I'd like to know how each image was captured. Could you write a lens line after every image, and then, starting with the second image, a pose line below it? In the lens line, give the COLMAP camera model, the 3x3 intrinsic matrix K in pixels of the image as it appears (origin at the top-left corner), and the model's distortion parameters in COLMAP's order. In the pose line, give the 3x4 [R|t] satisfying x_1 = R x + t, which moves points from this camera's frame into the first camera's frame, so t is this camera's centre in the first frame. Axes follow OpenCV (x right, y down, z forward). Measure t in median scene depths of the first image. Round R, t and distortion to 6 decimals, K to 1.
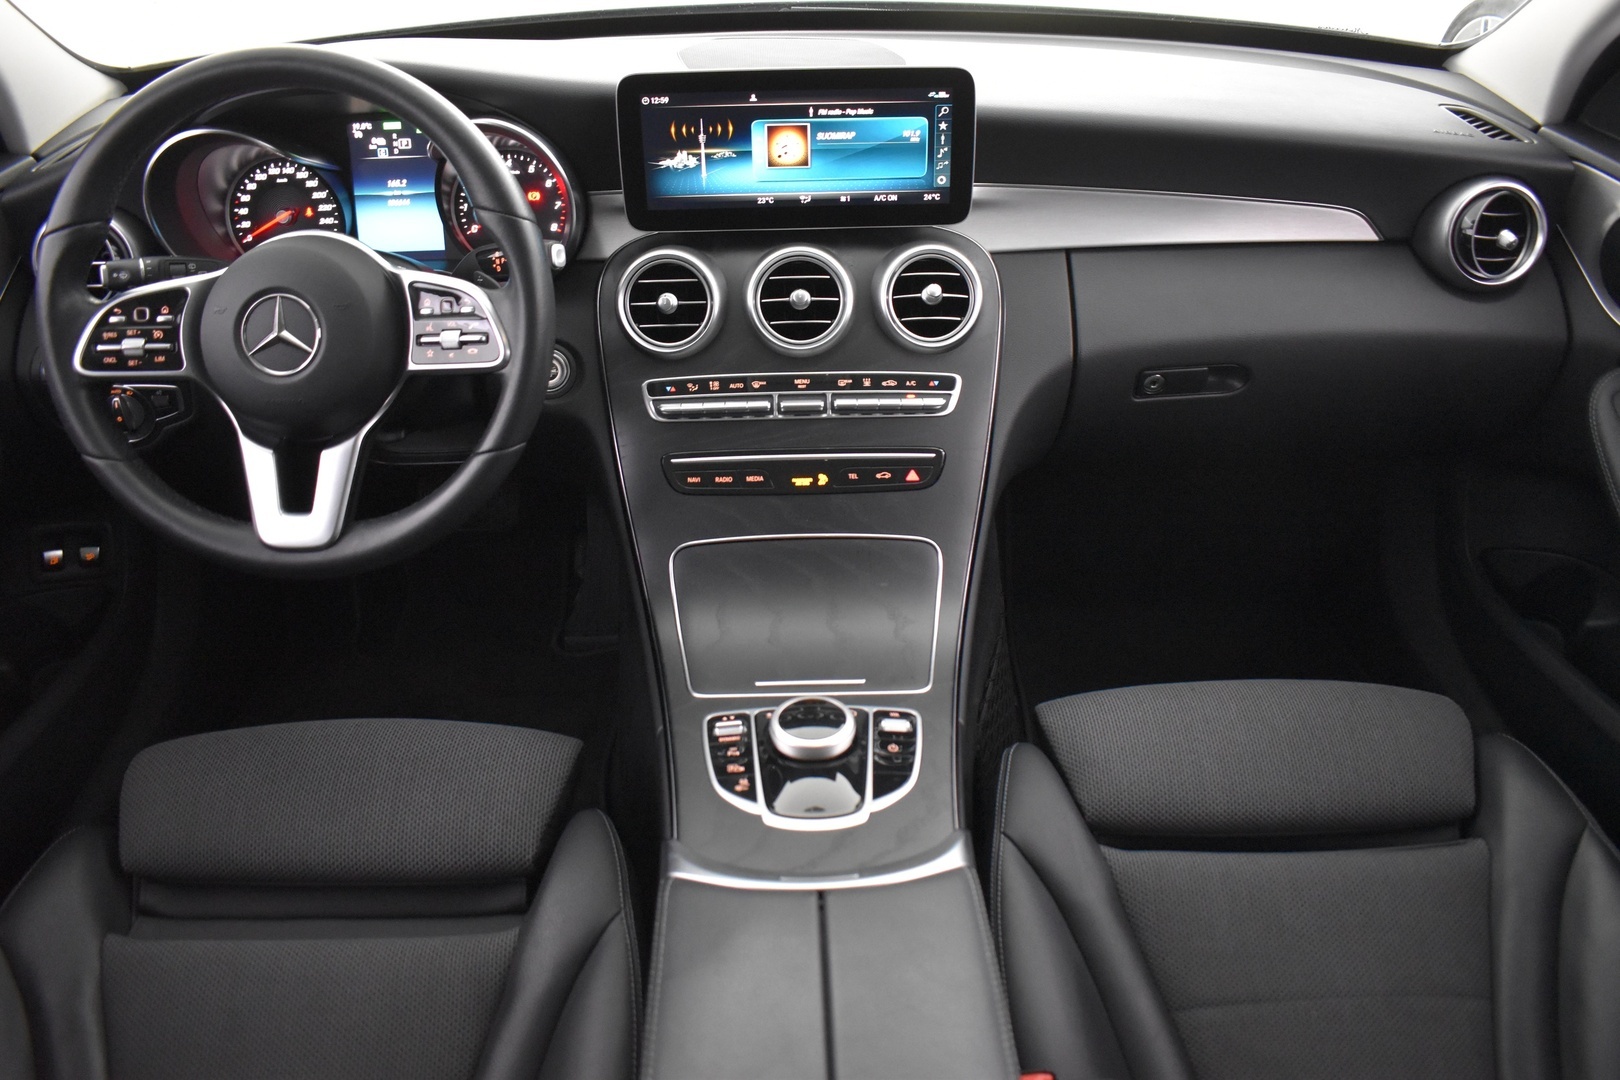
lens RADIAL K [[1269.2, 0, 810.0], [0, 1269.2, 540.0], [0, 0, 1]] dist [-0.123429, 0.063906]
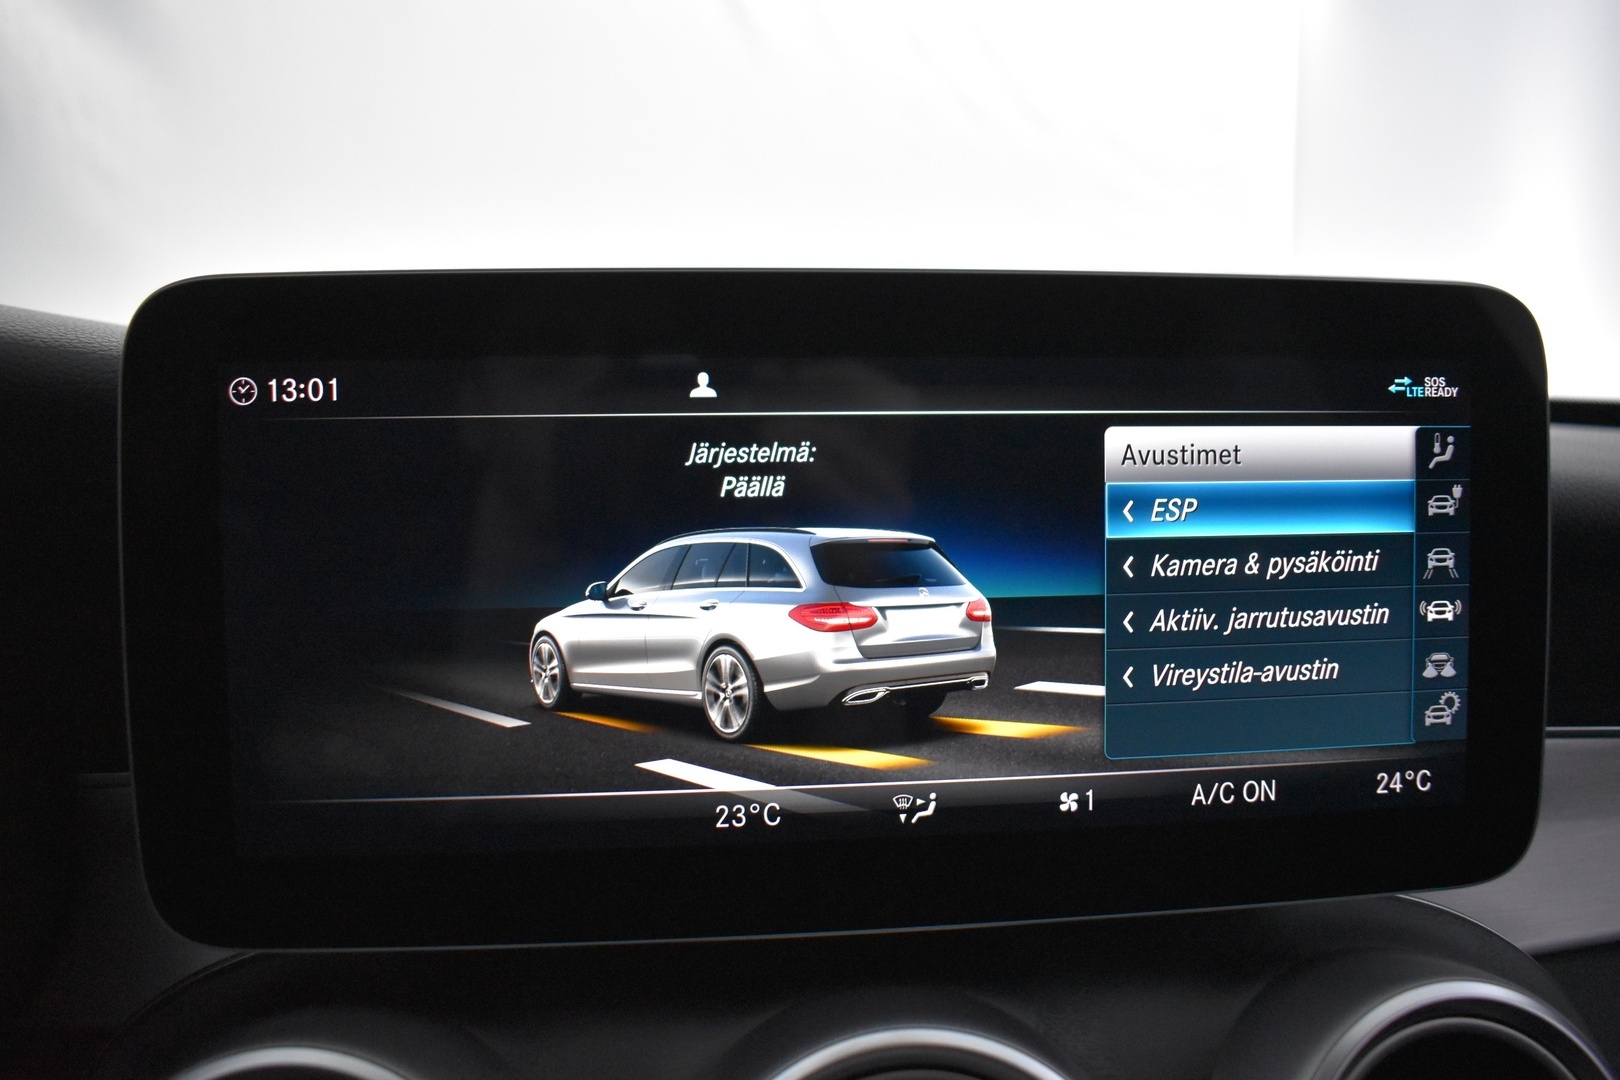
lens RADIAL K [[1269.2, 0, 810.0], [0, 1269.2, 540.0], [0, 0, 1]] dist [-0.123429, 0.063906]
pose [[0.997414, -0.008253, 0.071394, -0.041502], [0.040774, 0.883025, -0.467552, -0.208786], [-0.059184, 0.469253, 0.881078, 0.781259]]
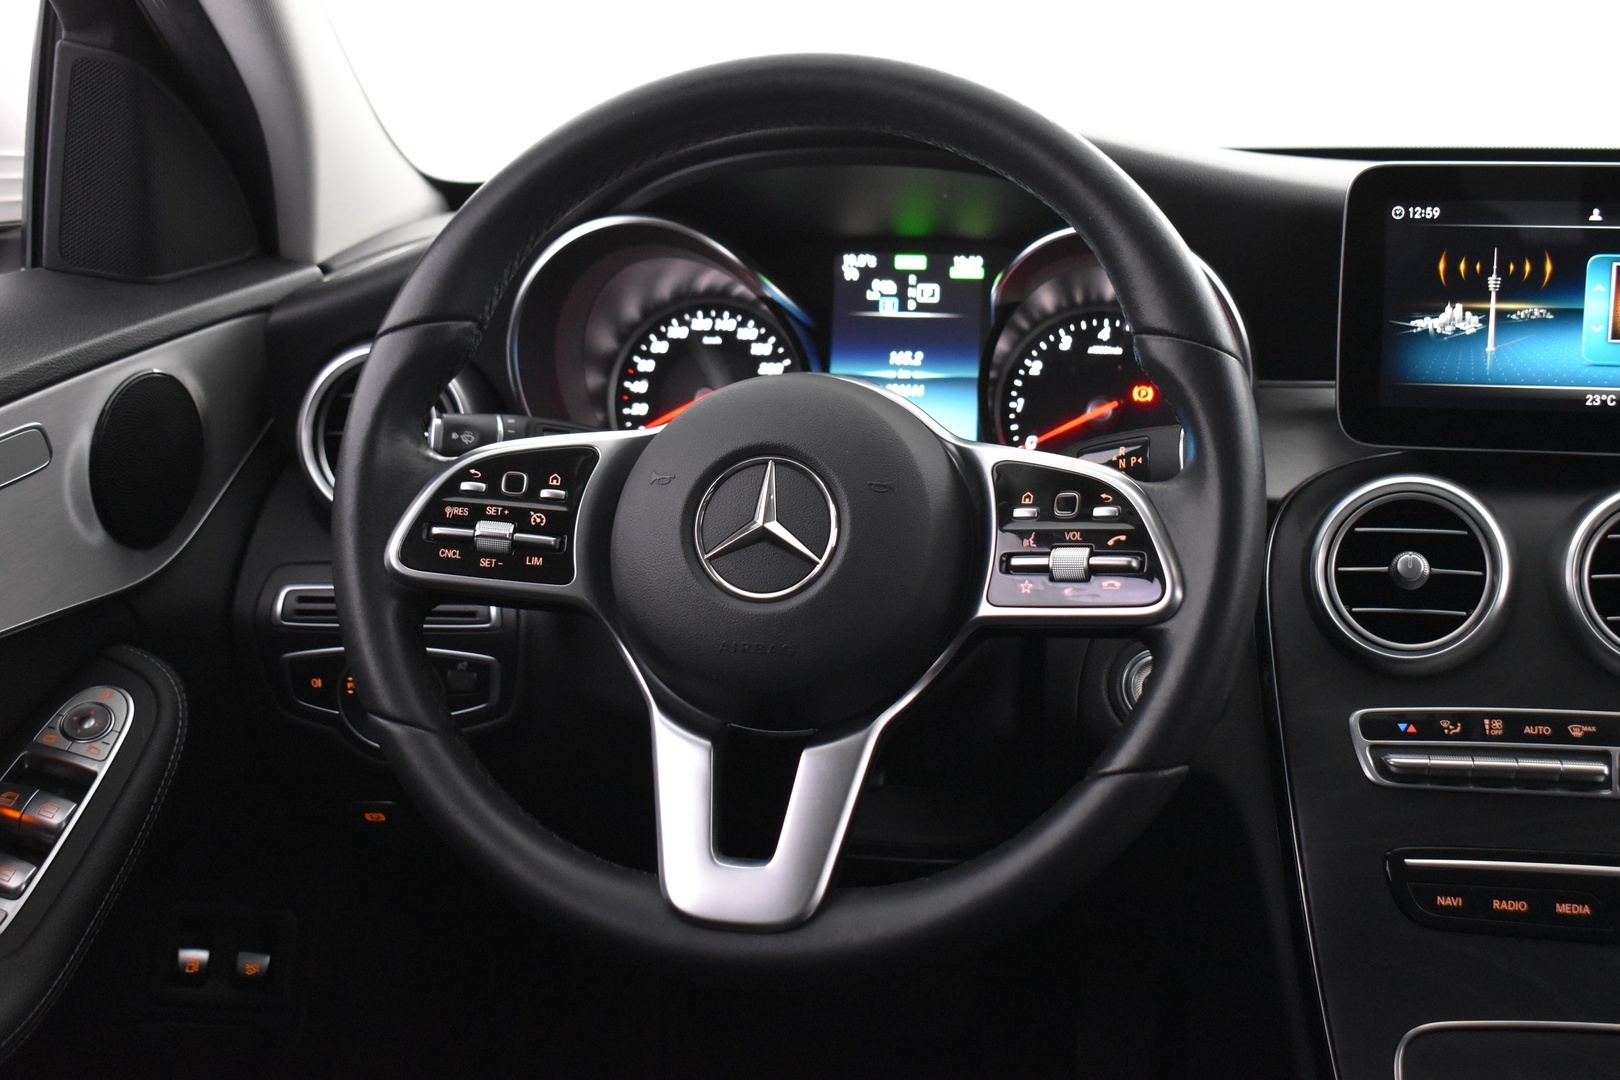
lens RADIAL K [[2096.3, 0, 810.0], [0, 2096.3, 540.0], [0, 0, 1]] dist [-0.006660, -0.013430]
pose [[0.977940, 0.054430, -0.201670, -0.187982], [-0.115340, 0.945636, -0.304089, 0.106586], [0.174155, 0.320641, 0.931053, 0.111336]]
